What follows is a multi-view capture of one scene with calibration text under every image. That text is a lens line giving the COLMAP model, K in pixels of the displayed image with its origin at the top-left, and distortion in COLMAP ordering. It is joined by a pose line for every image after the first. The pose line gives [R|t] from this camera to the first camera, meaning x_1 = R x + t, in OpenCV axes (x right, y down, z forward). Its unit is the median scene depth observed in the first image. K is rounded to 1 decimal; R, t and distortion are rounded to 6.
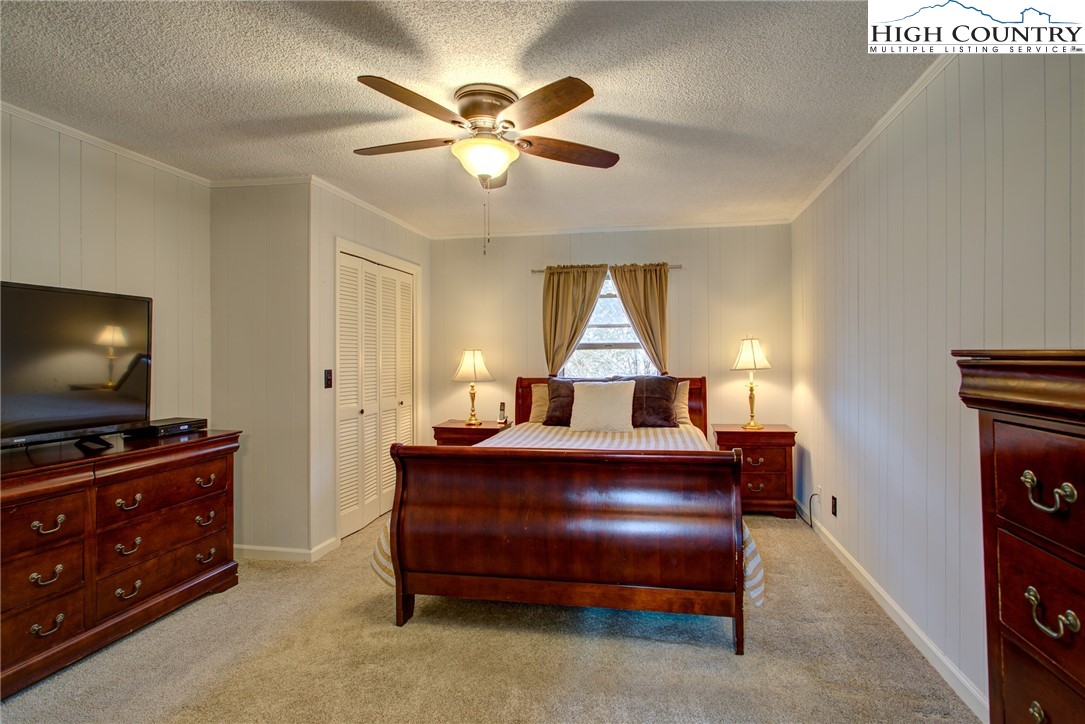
lens RADIAL K [[526.9, 0, 542.7], [0, 526.9, 361.0], [0, 0, 1]] dist [-0.004263, 0.001709]
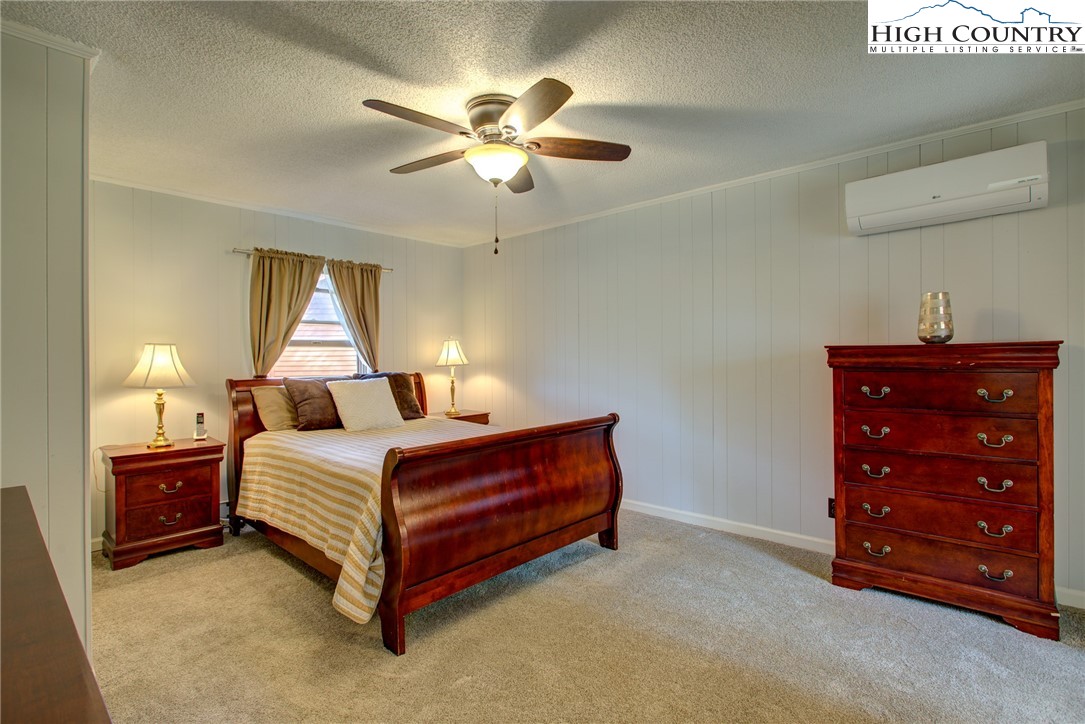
lens RADIAL K [[526.9, 0, 534.6], [0, 526.9, 357.6], [0, 0, 1]] dist [-0.004263, 0.001709]
pose [[0.540924, 0.001808, 0.841070, -0.465904], [0.010945, 0.999898, -0.009189, 0.009654], [-0.841000, 0.014176, 0.540849, 0.172688]]
